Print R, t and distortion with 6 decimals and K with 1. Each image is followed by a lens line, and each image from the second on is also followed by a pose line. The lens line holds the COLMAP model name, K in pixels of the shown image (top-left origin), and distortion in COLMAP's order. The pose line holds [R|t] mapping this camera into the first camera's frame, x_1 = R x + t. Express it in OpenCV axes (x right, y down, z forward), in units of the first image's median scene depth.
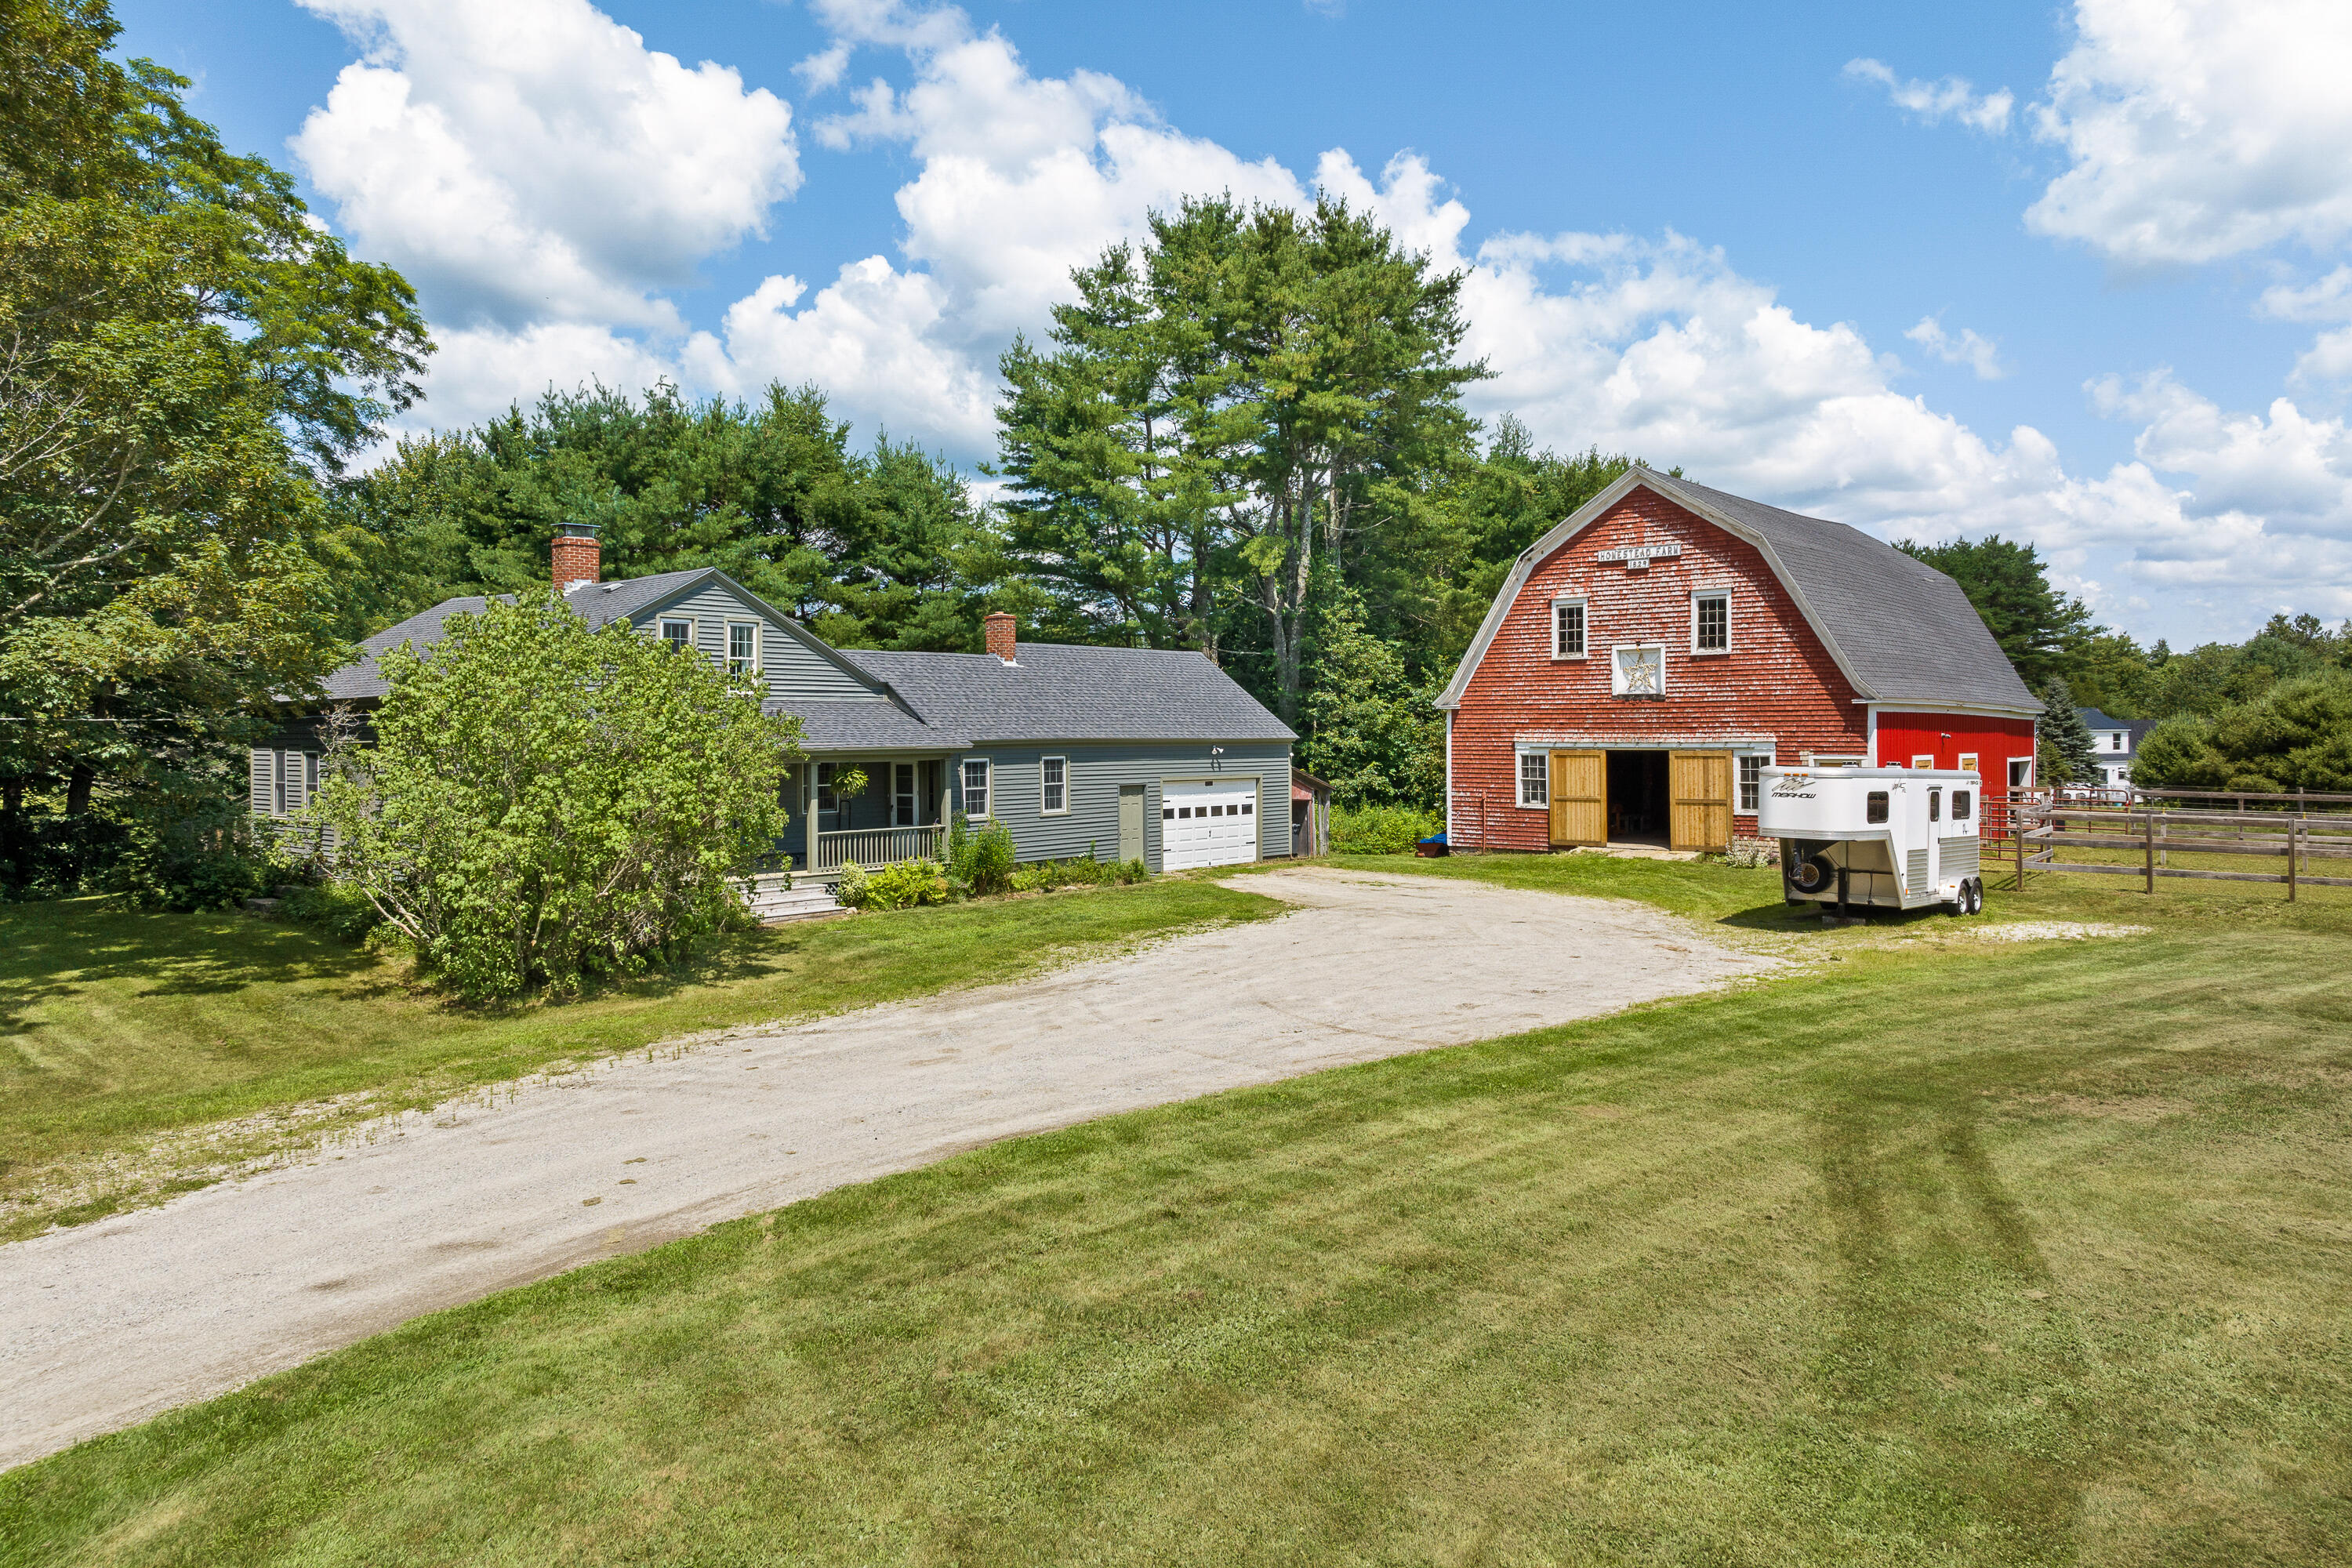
lens RADIAL K [[1628.0, 0, 1174.6], [0, 1628.0, 728.7], [0, 0, 1]] dist [-0.018184, 0.009148]
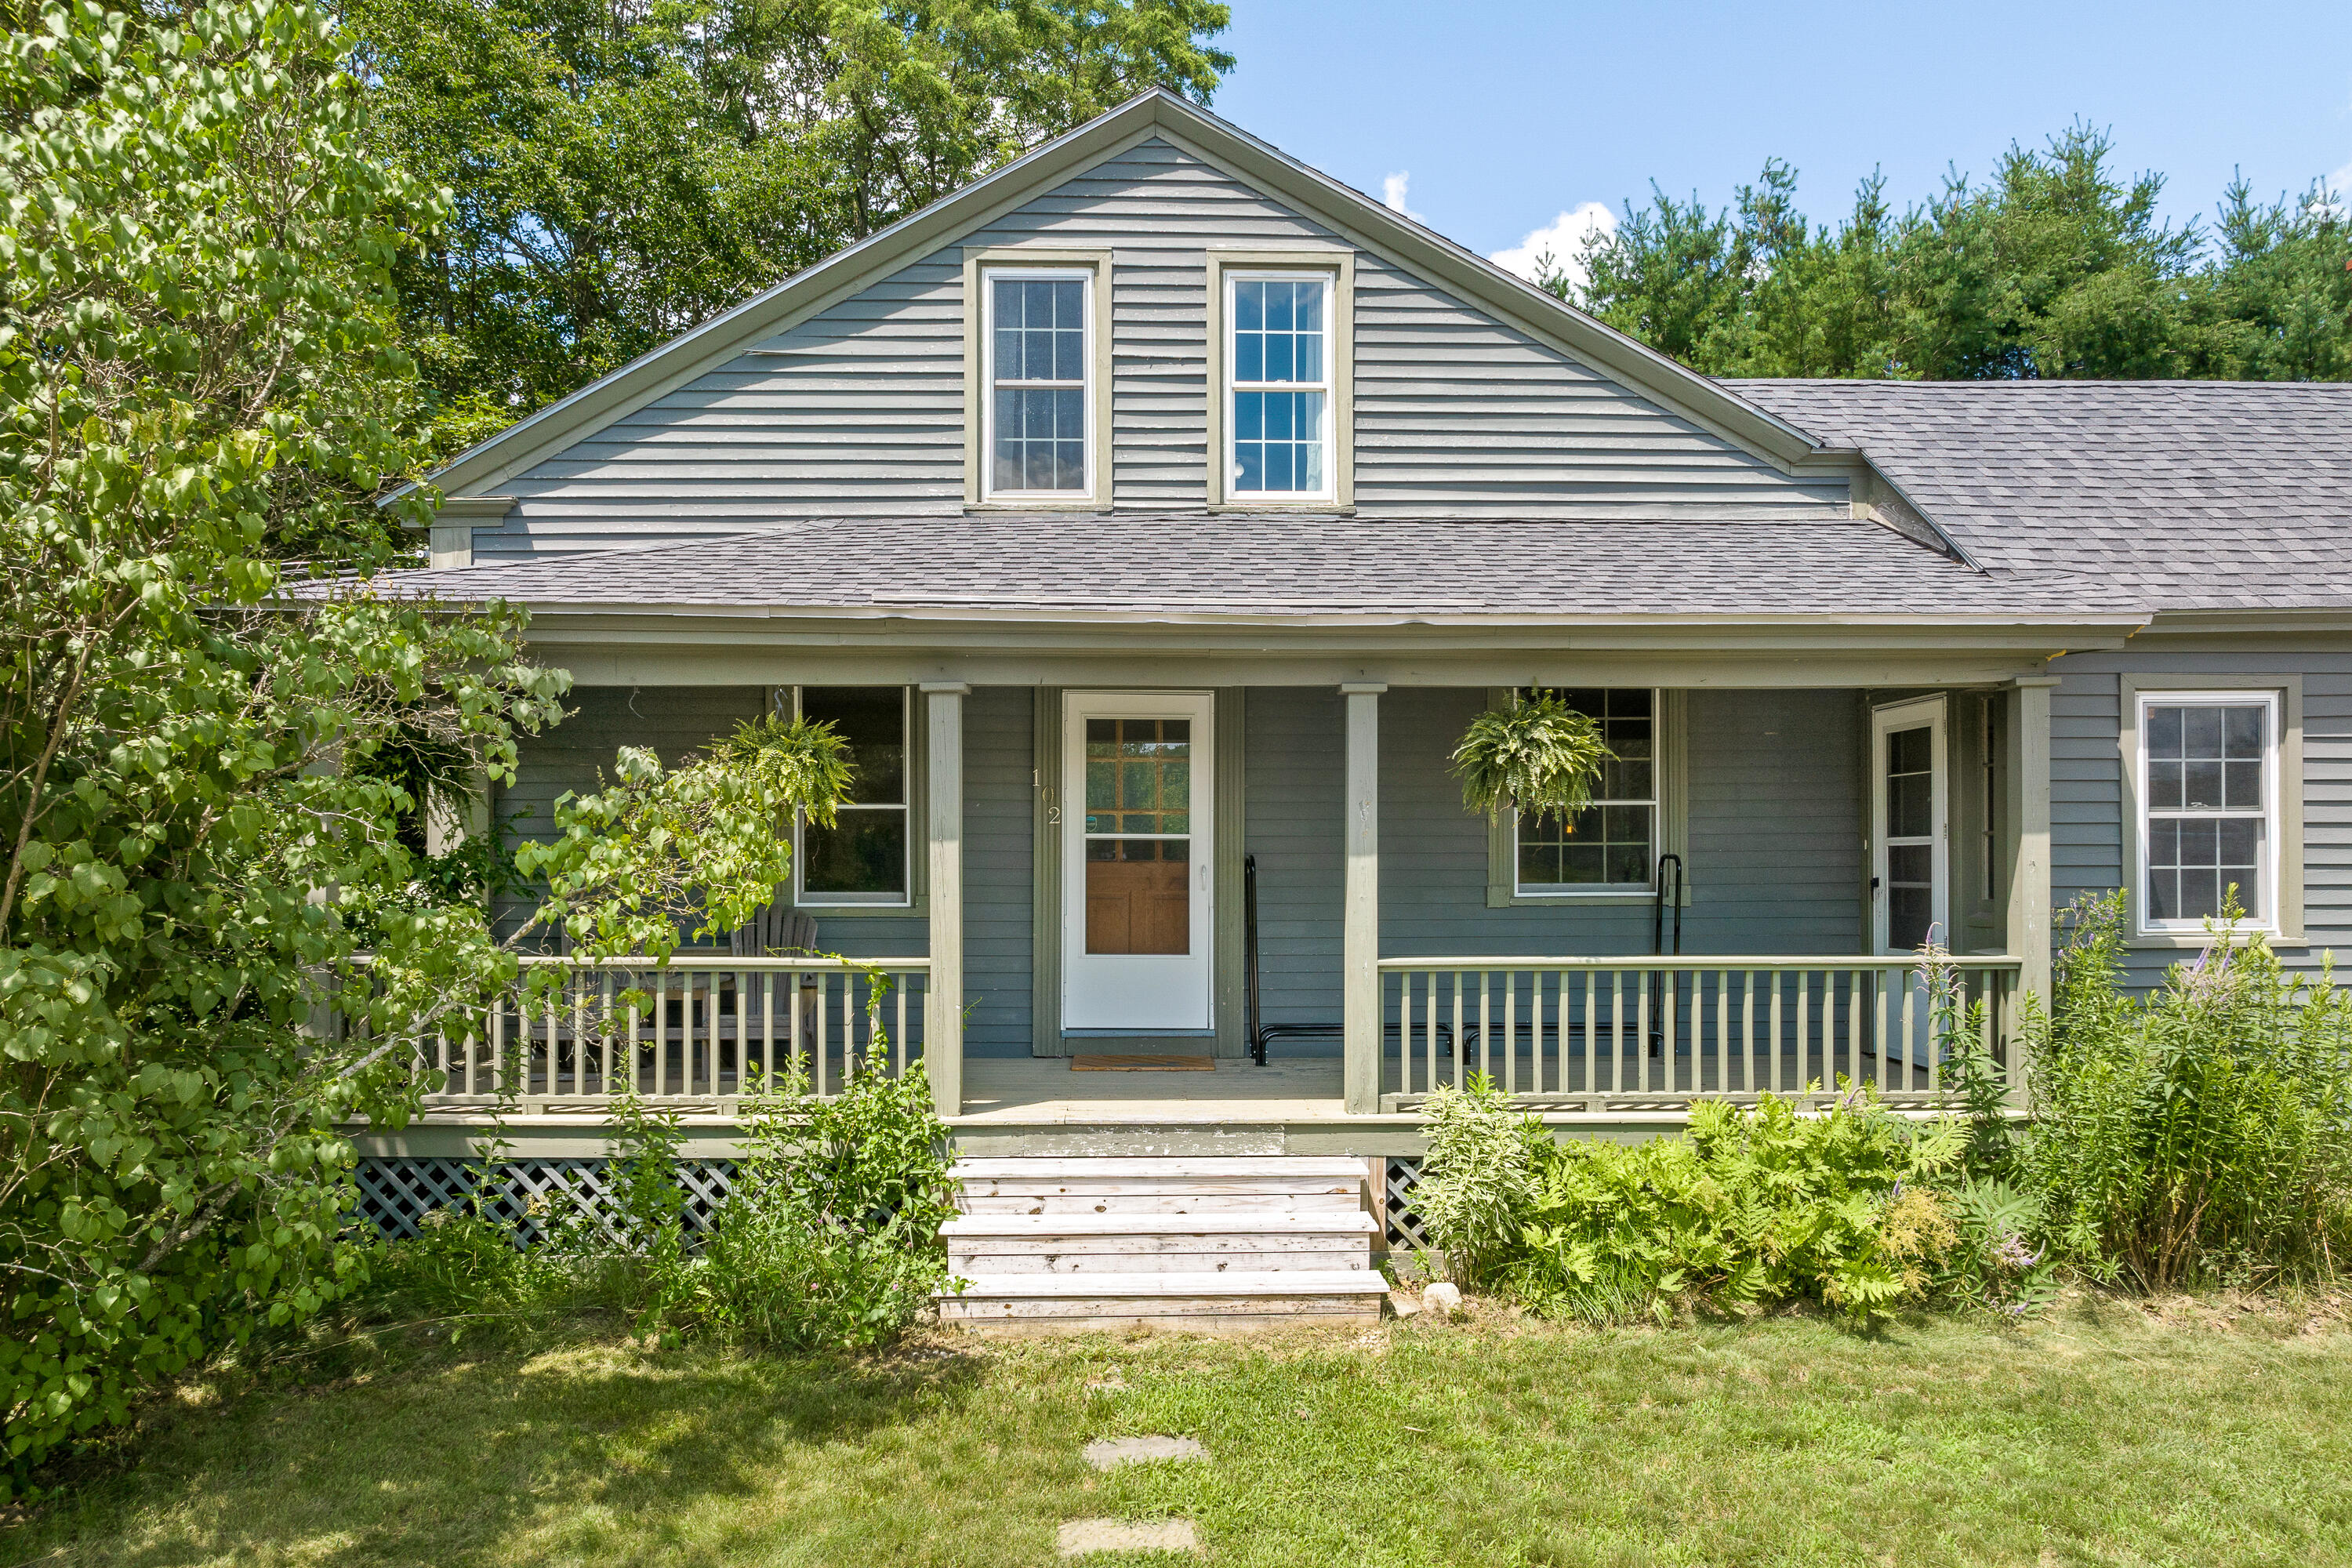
lens RADIAL K [[1628.0, 0, 1171.0], [0, 1628.0, 846.8], [0, 0, 1]] dist [-0.018184, 0.009148]
pose [[0.666003, 0.000860, -0.745948, -0.042067], [-0.000098, 0.999999, 0.001065, 0.039294], [0.745949, -0.000636, 0.666003, 0.685124]]
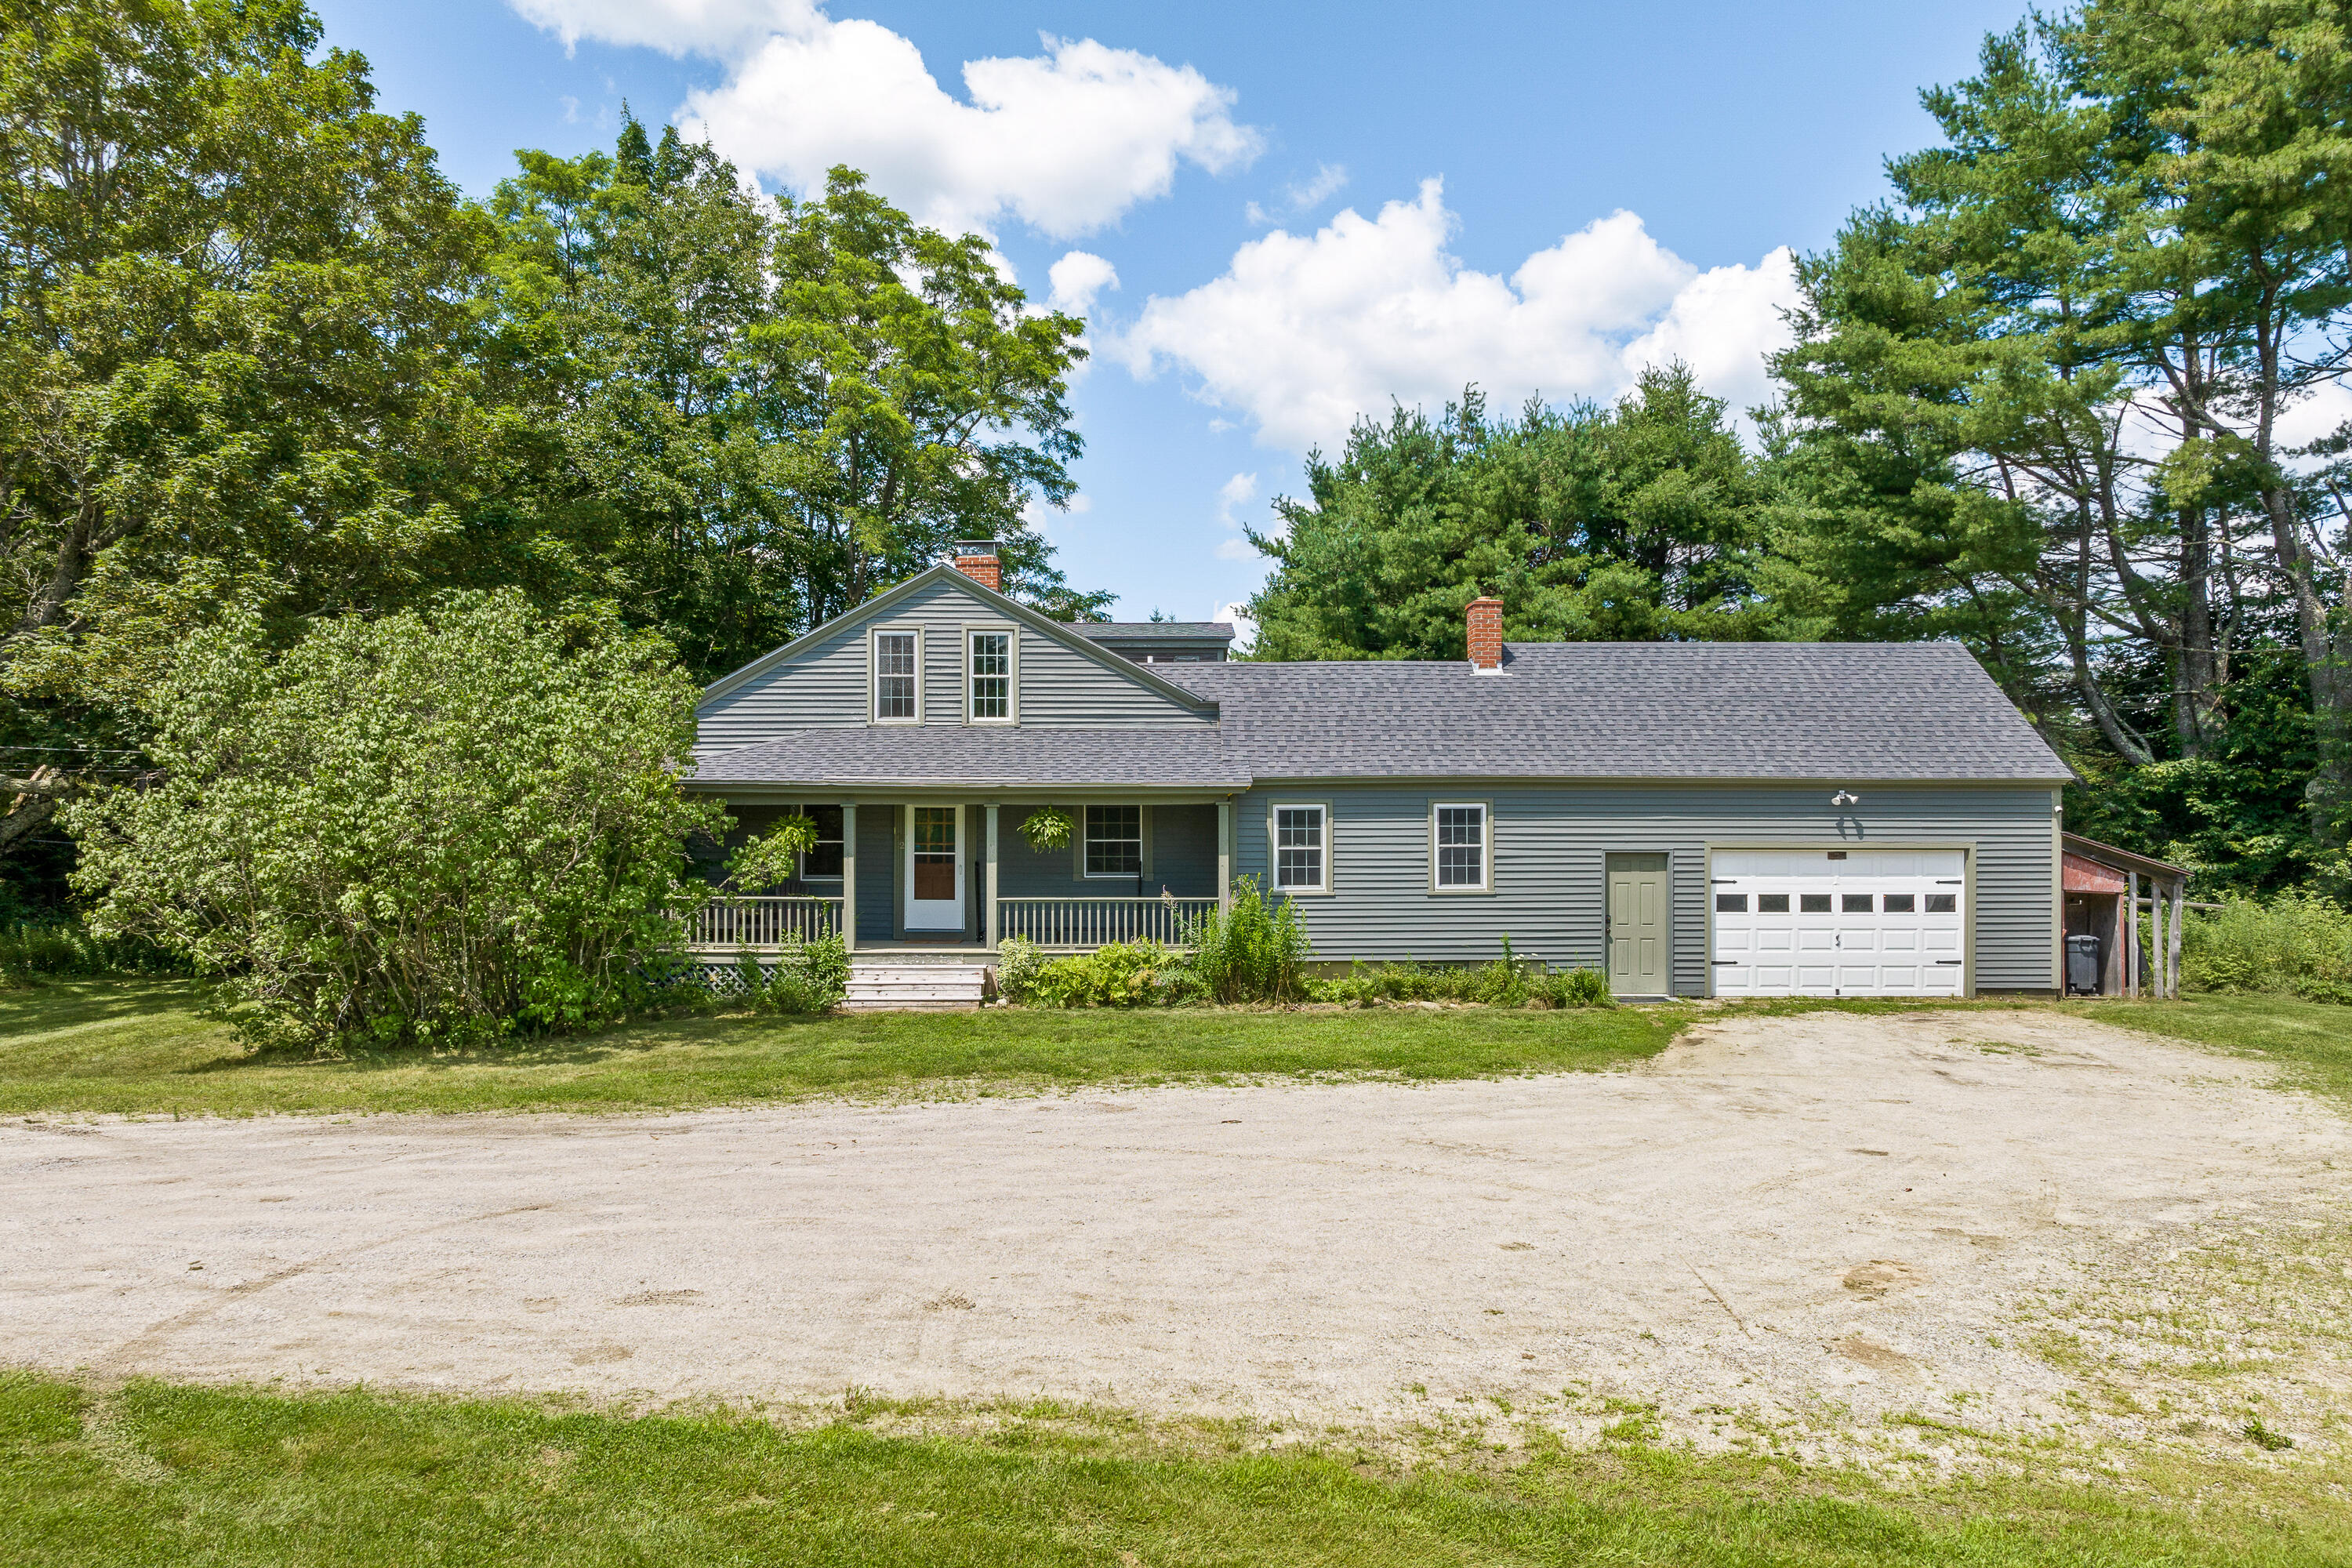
lens RADIAL K [[1628.0, 0, 1170.3], [0, 1628.0, 833.6], [0, 0, 1]] dist [-0.018184, 0.009148]
pose [[0.649231, 0.000996, -0.760591, 0.346998], [-0.001407, 0.999999, 0.000108, 0.028998], [0.760590, 0.001000, 0.649232, 0.486508]]
